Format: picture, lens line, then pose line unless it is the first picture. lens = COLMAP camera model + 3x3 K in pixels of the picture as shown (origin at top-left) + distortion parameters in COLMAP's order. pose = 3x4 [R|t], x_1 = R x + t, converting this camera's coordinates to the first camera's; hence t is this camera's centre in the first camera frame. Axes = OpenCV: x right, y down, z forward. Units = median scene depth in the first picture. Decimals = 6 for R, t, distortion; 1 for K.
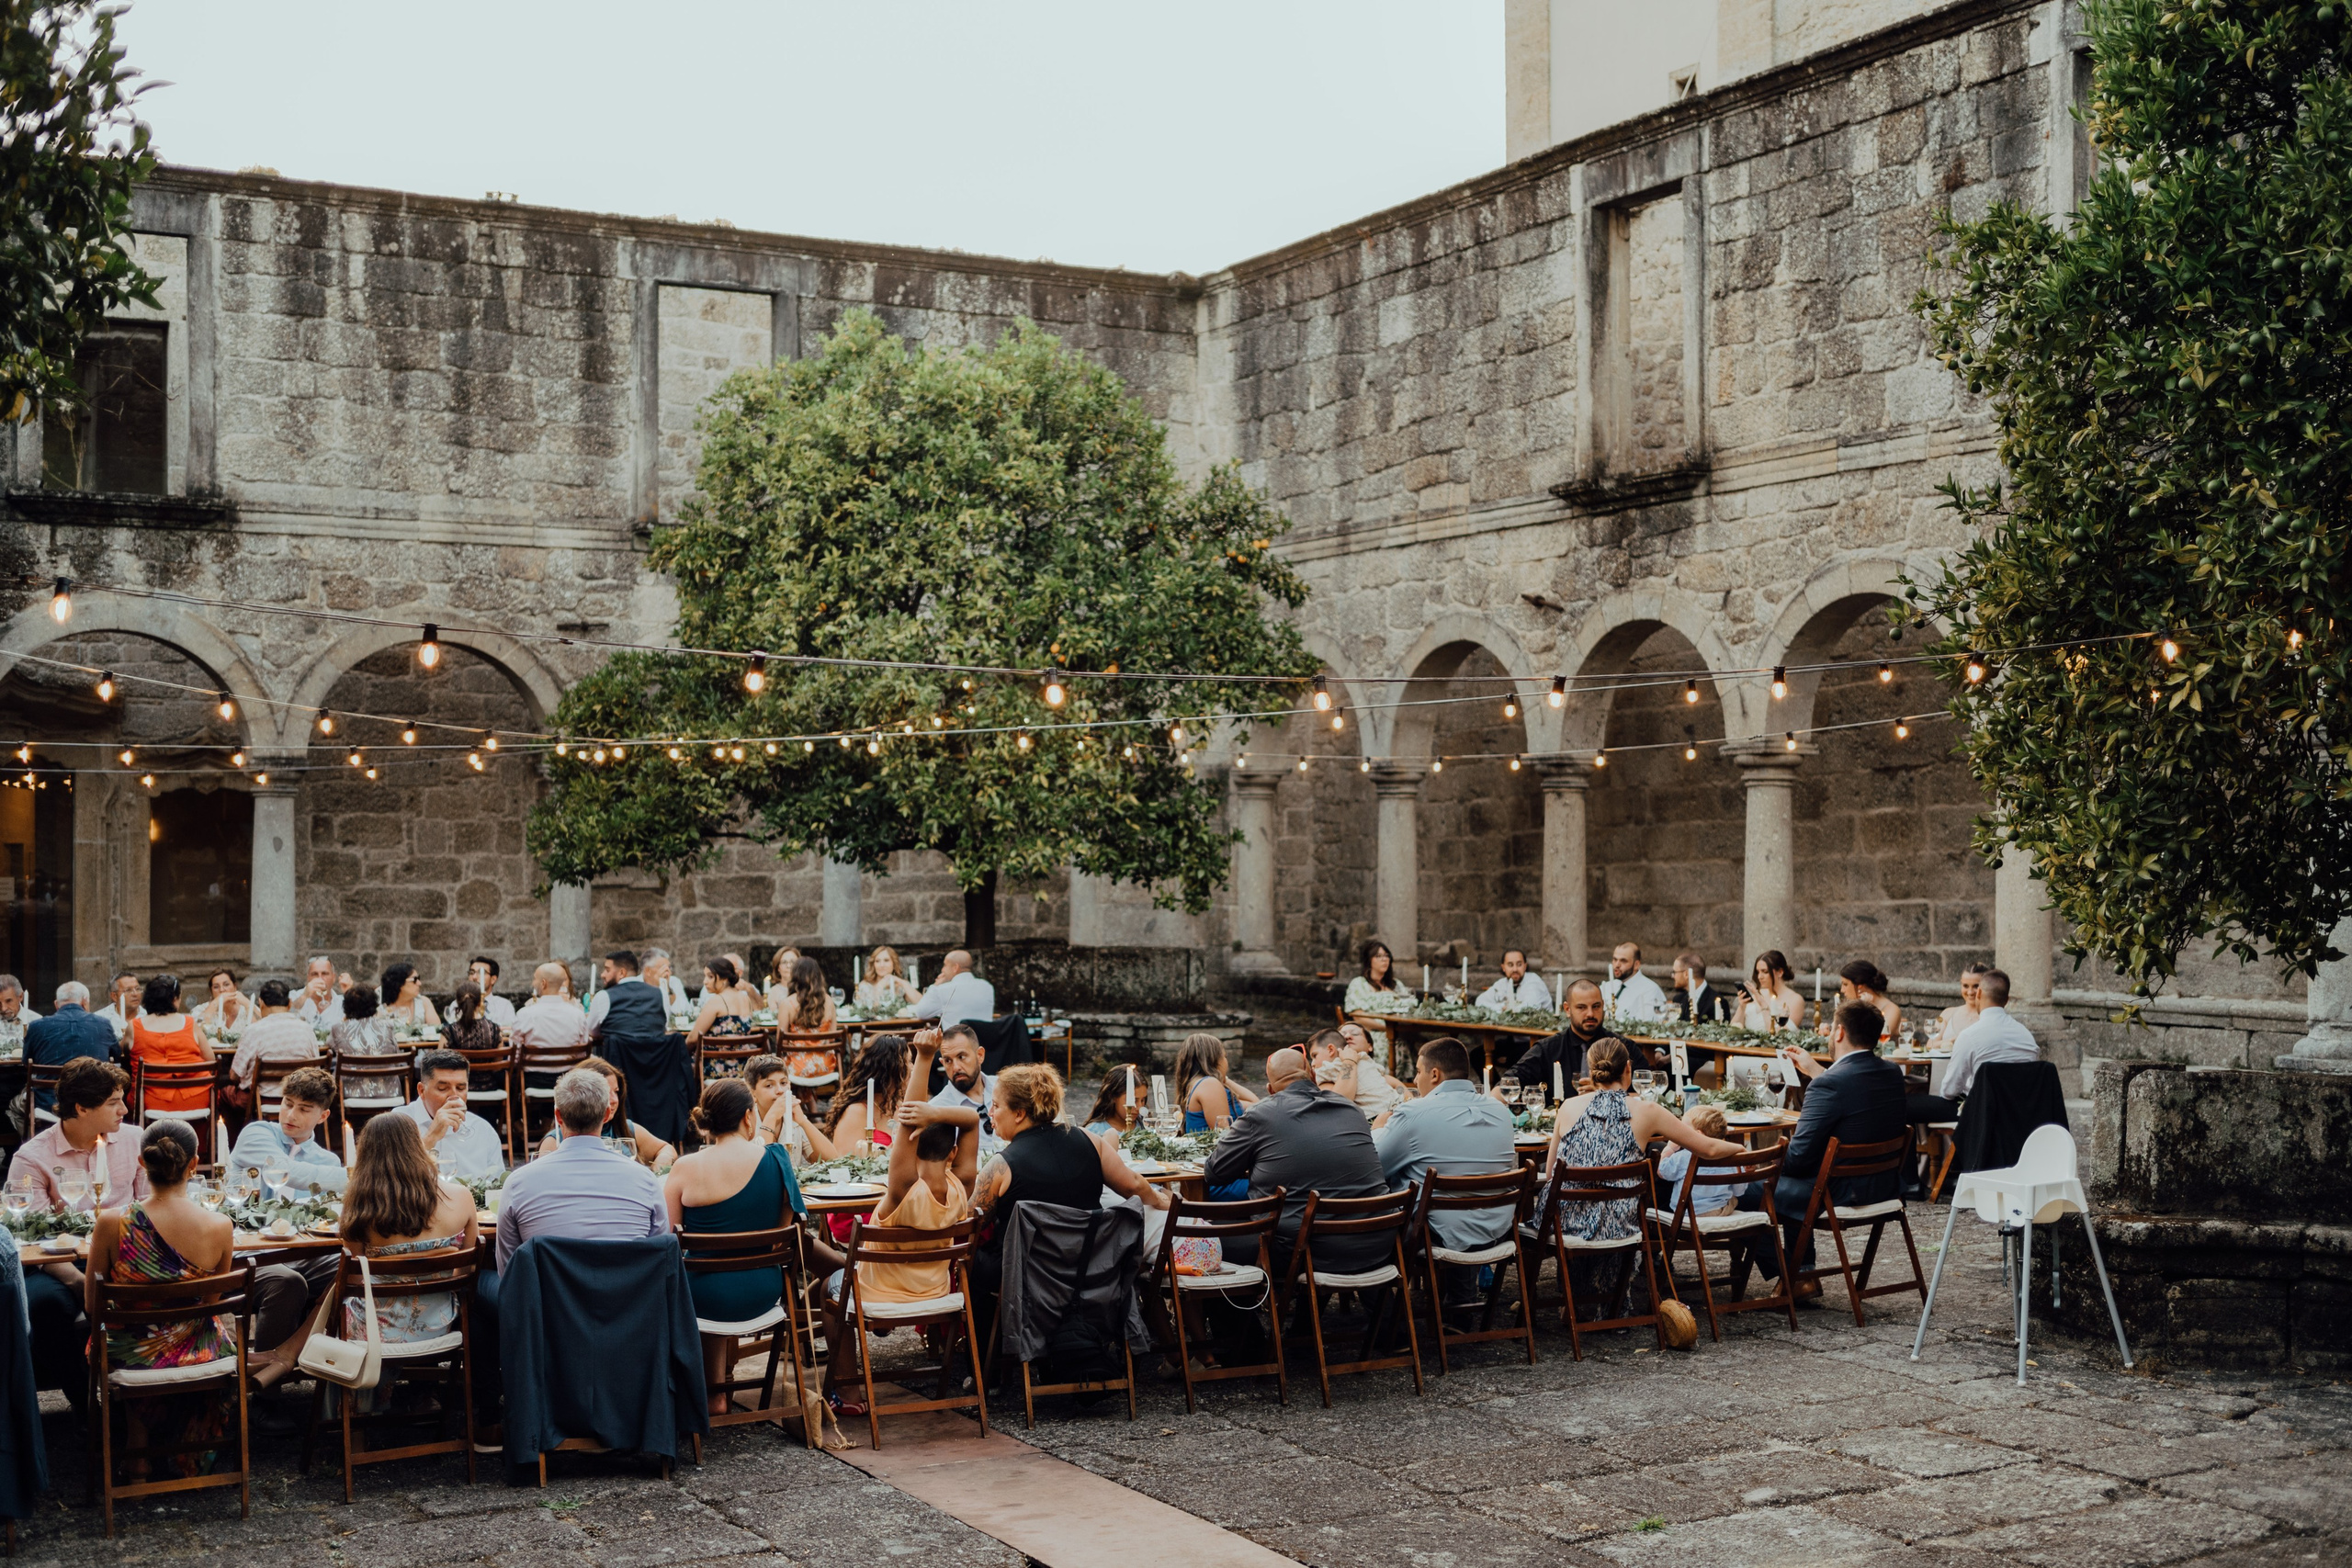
lens RADIAL K [[2766.3, 0, 1179.0], [0, 2766.3, 812.8], [0, 0, 1]] dist [-0.009962, 0.017628]
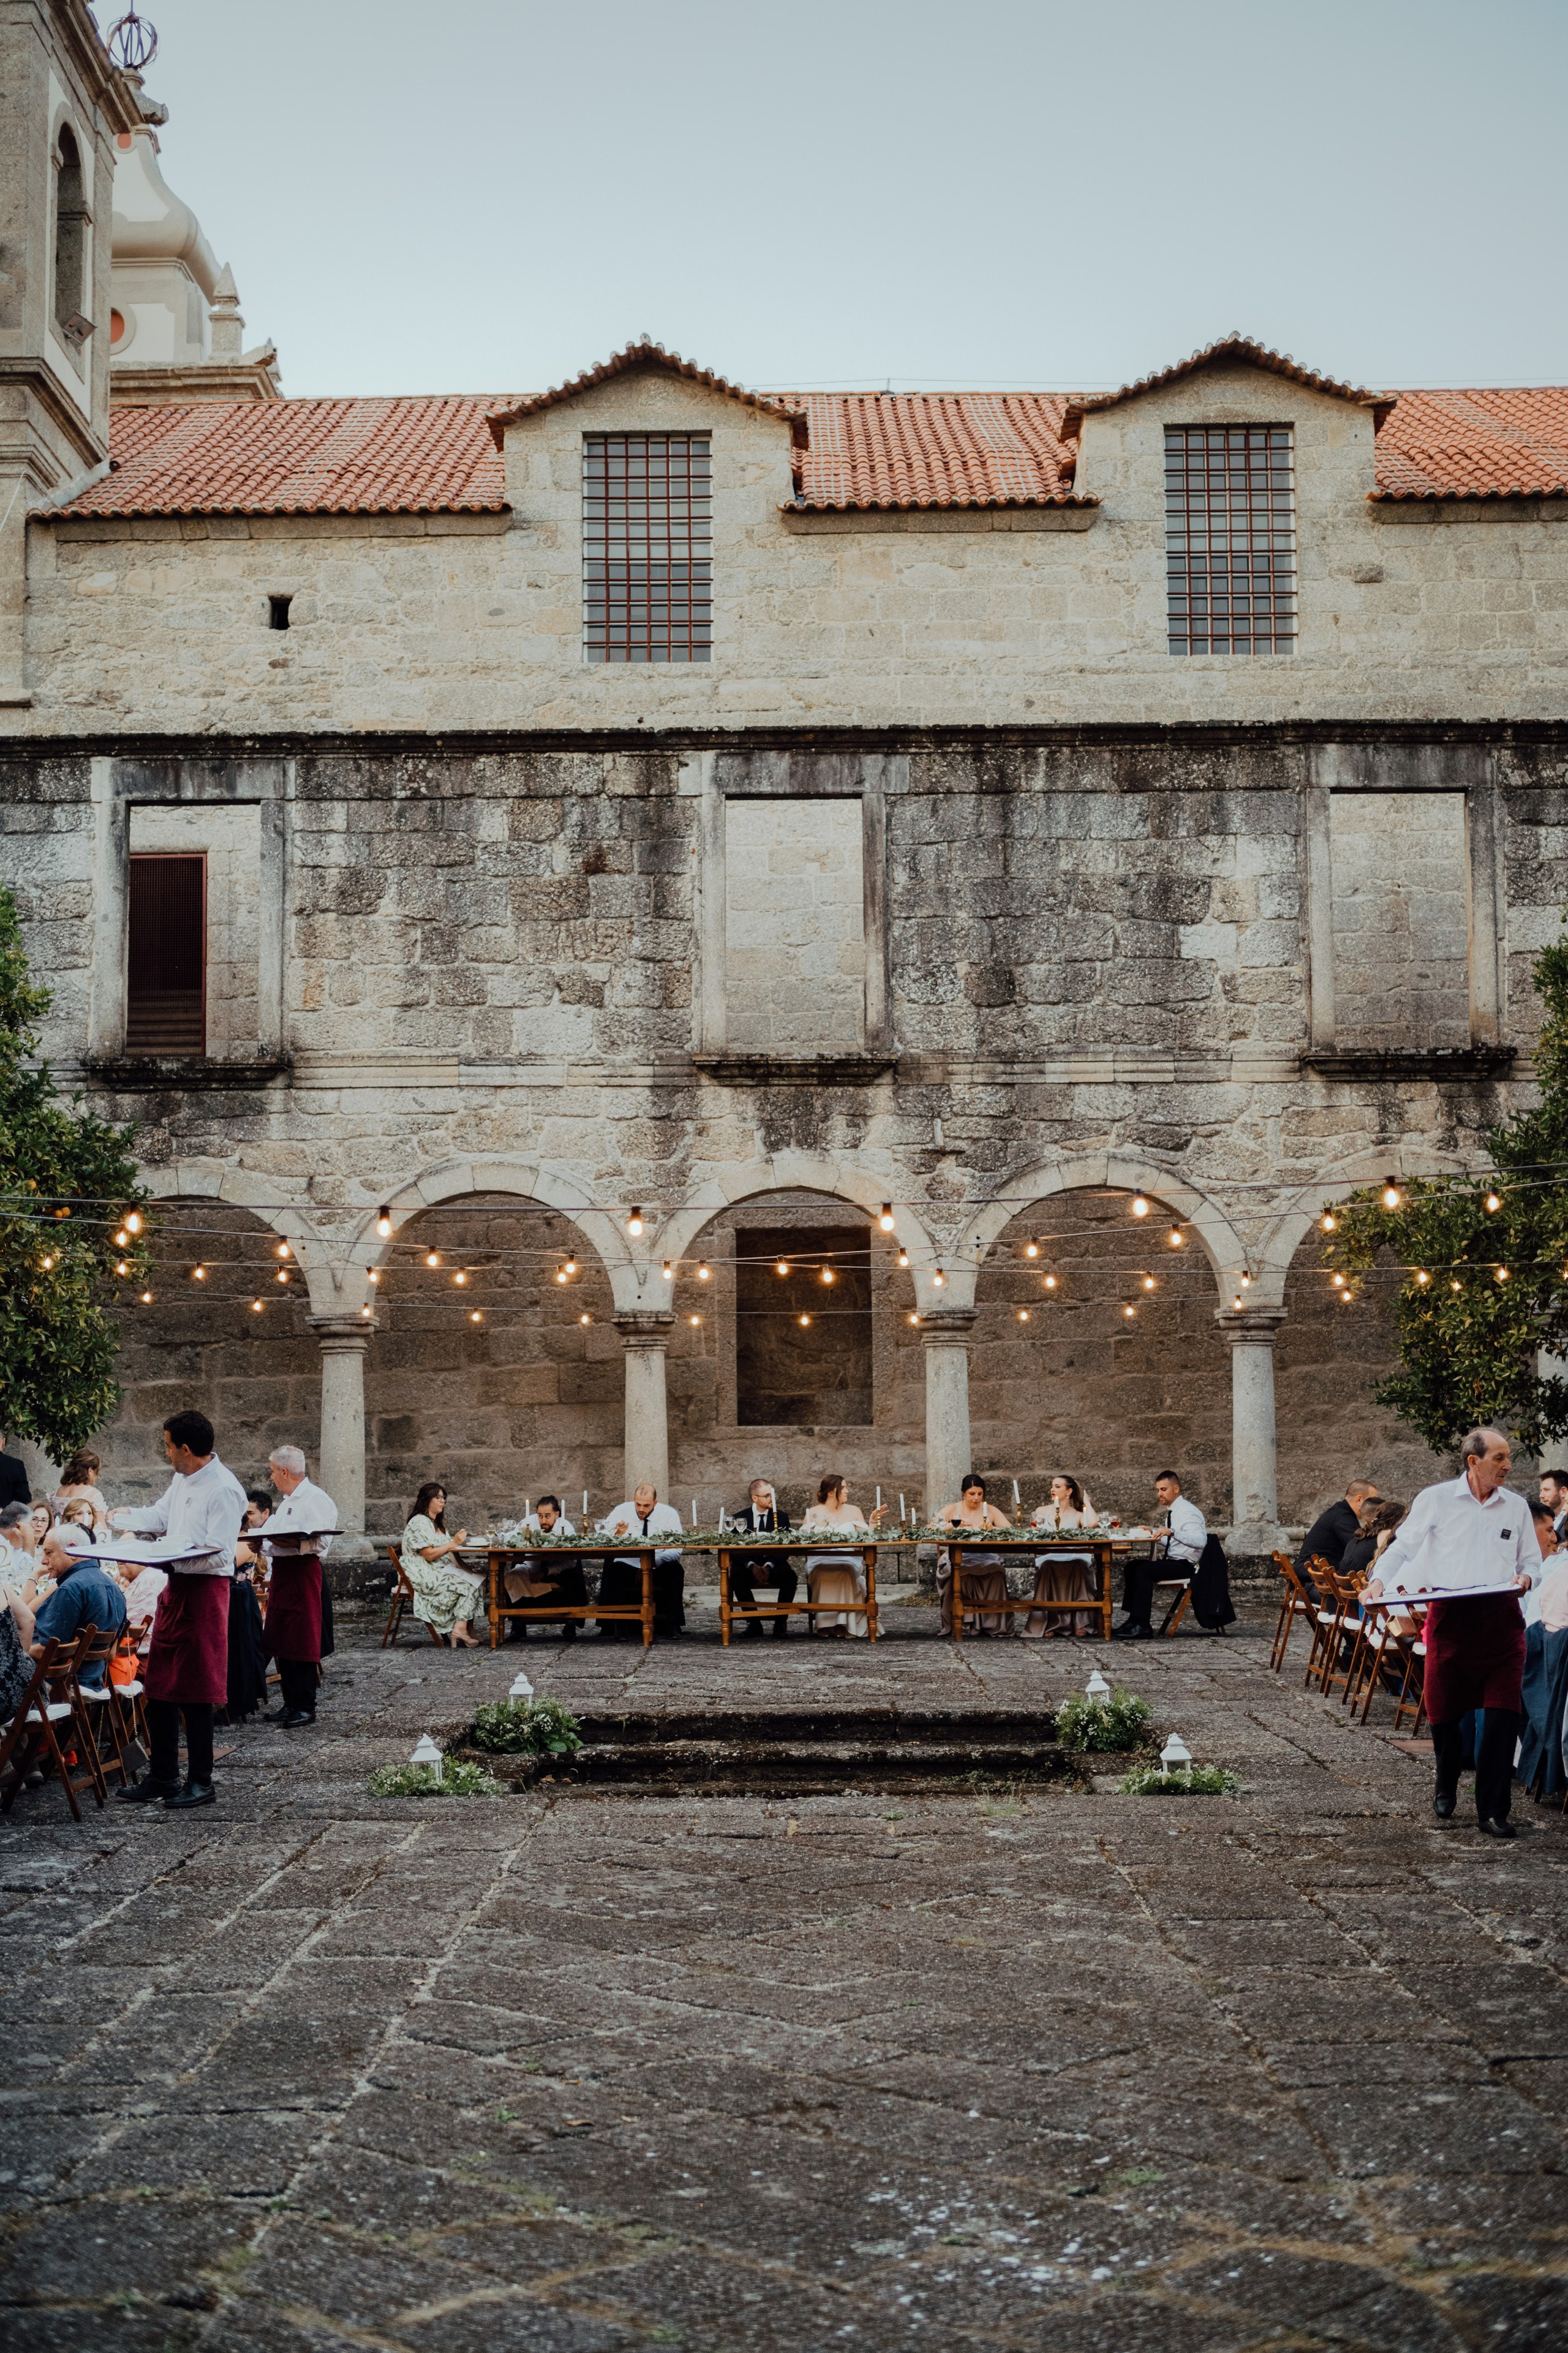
lens RADIAL K [[2767.6, 0, 751.2], [0, 2767.6, 1179.6], [0, 0, 1]] dist [-0.009962, 0.017628]
pose [[0.499767, 0.082809, 0.862192, -0.683243], [-0.000074, 0.995423, -0.095562, 0.027473], [-0.866160, 0.047695, 0.497486, 0.300362]]
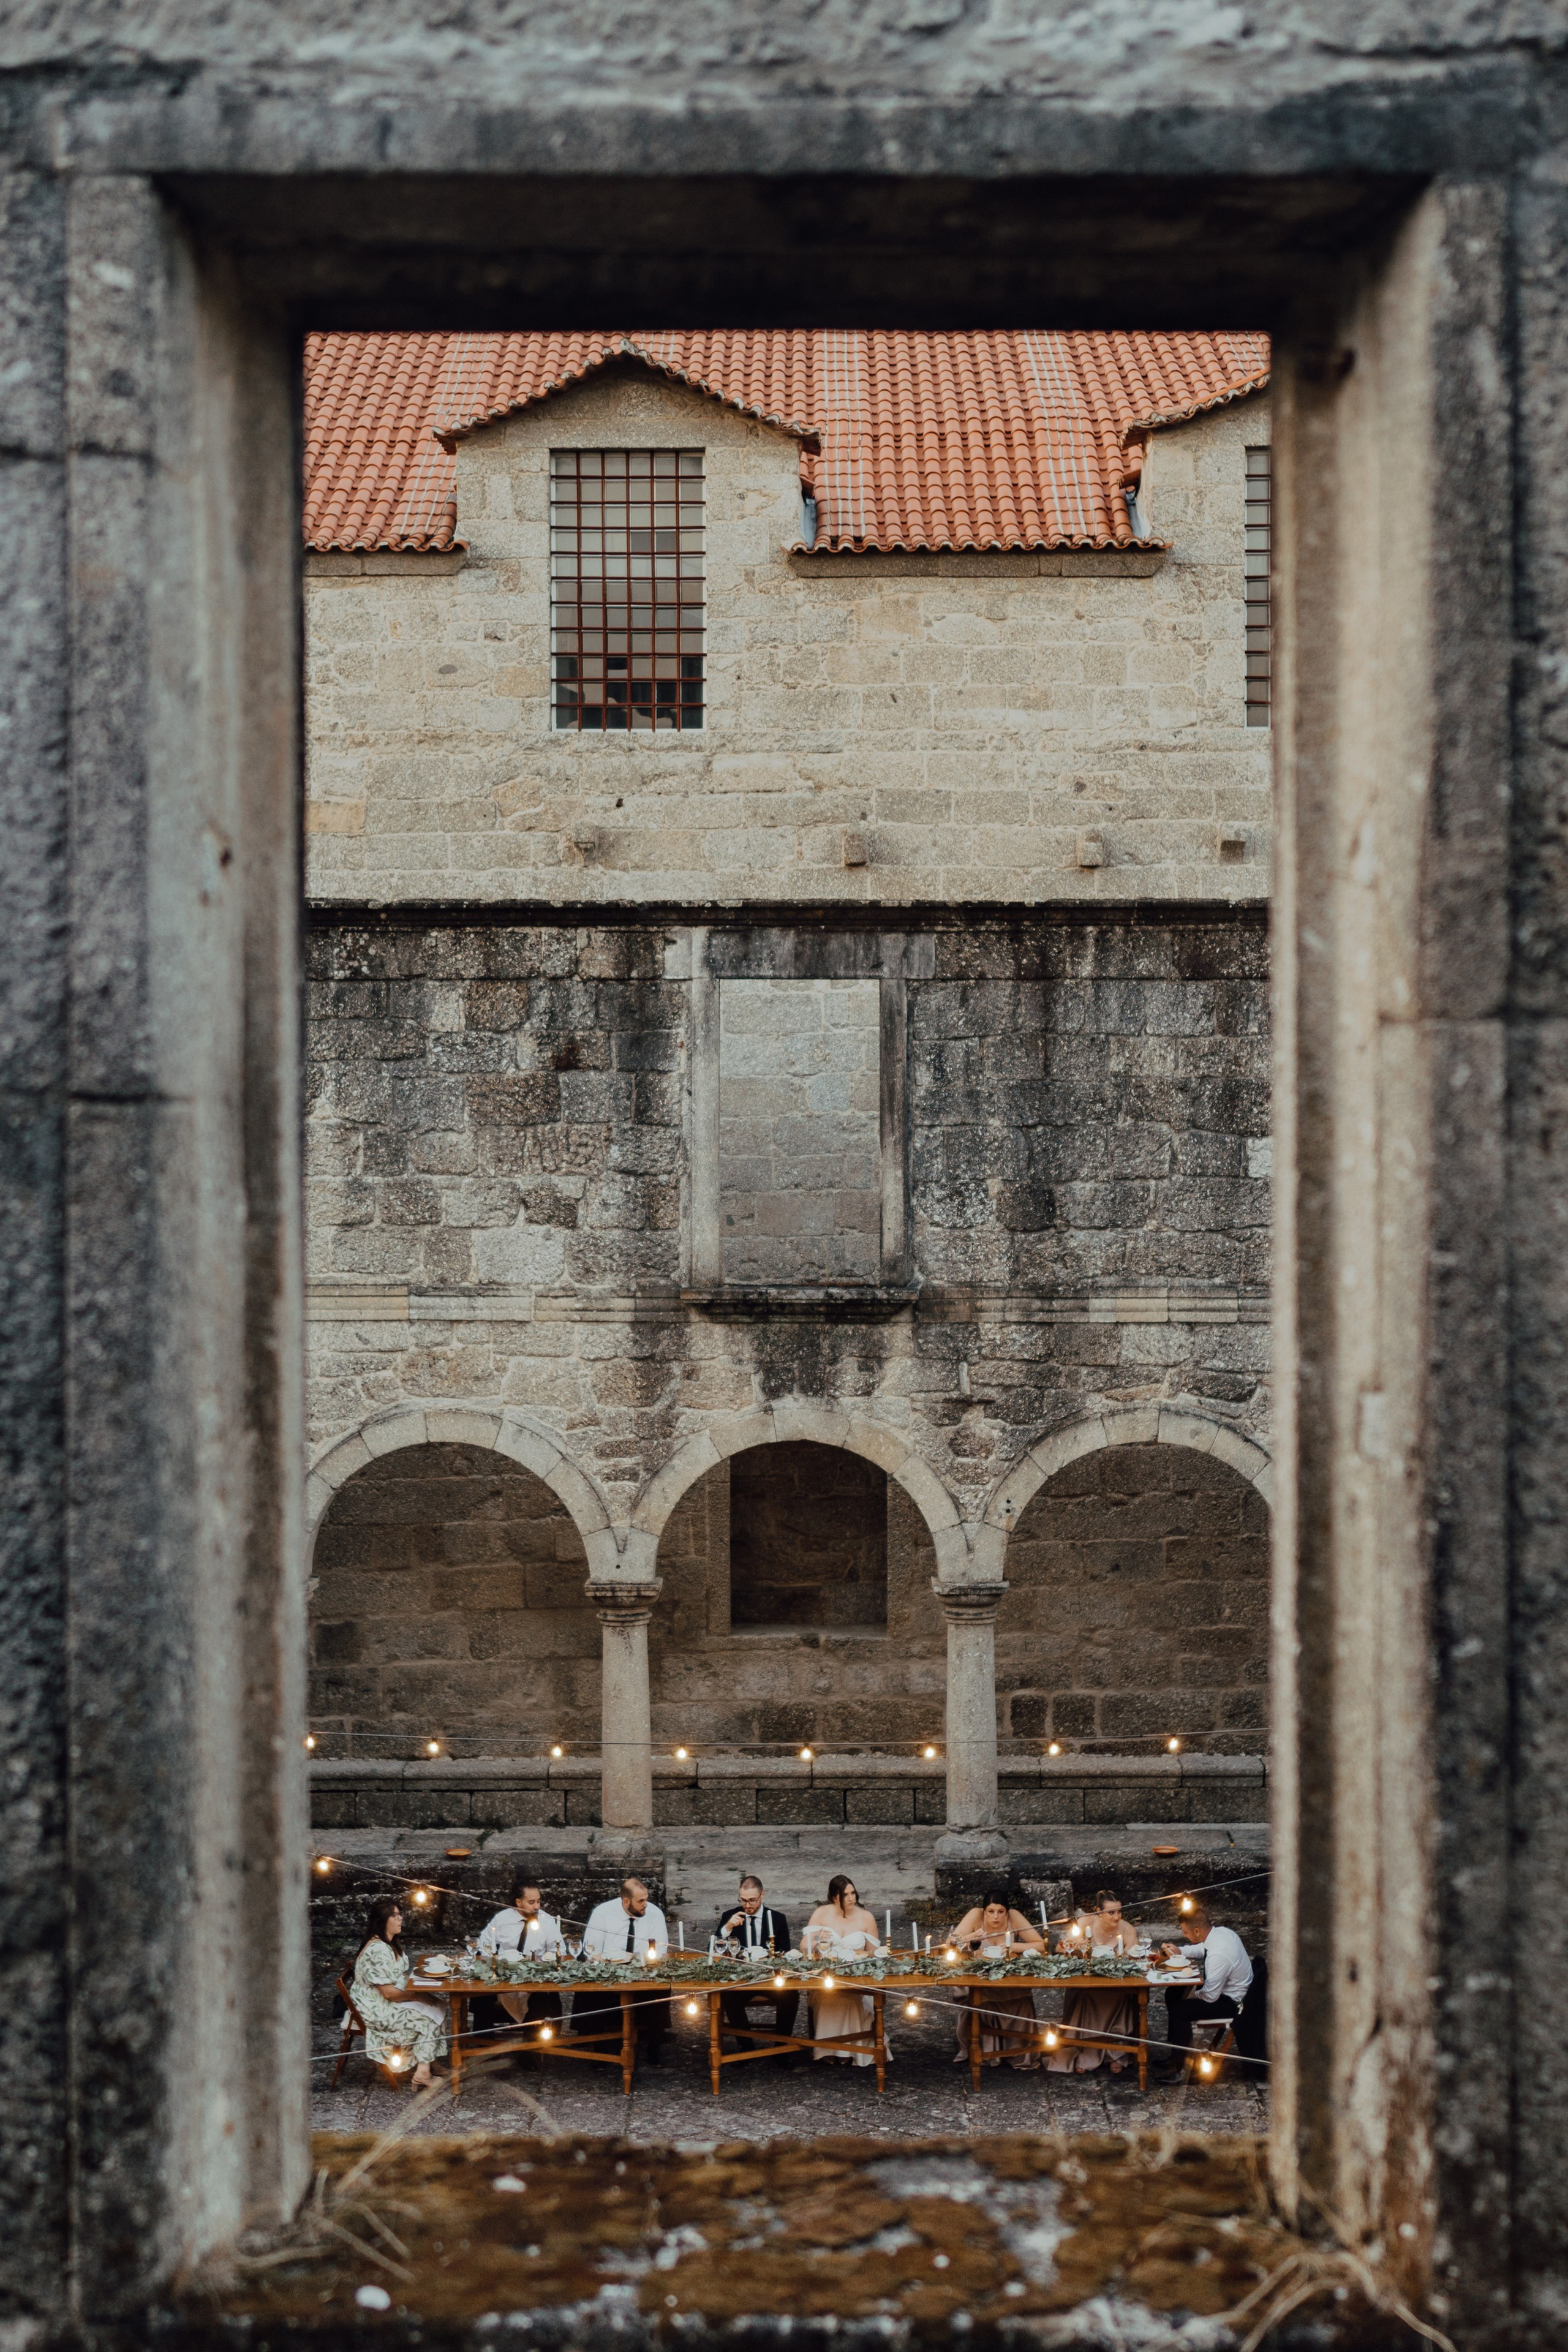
lens RADIAL K [[3387.6, 0, 783.2], [0, 3387.6, 1125.0], [0, 0, 1]] dist [-0.034139, -0.024853]
pose [[0.490859, -0.004075, 0.871230, -0.745268], [-0.004757, 0.999962, 0.007357, -0.196996], [-0.871226, -0.007755, 0.490821, 0.264848]]
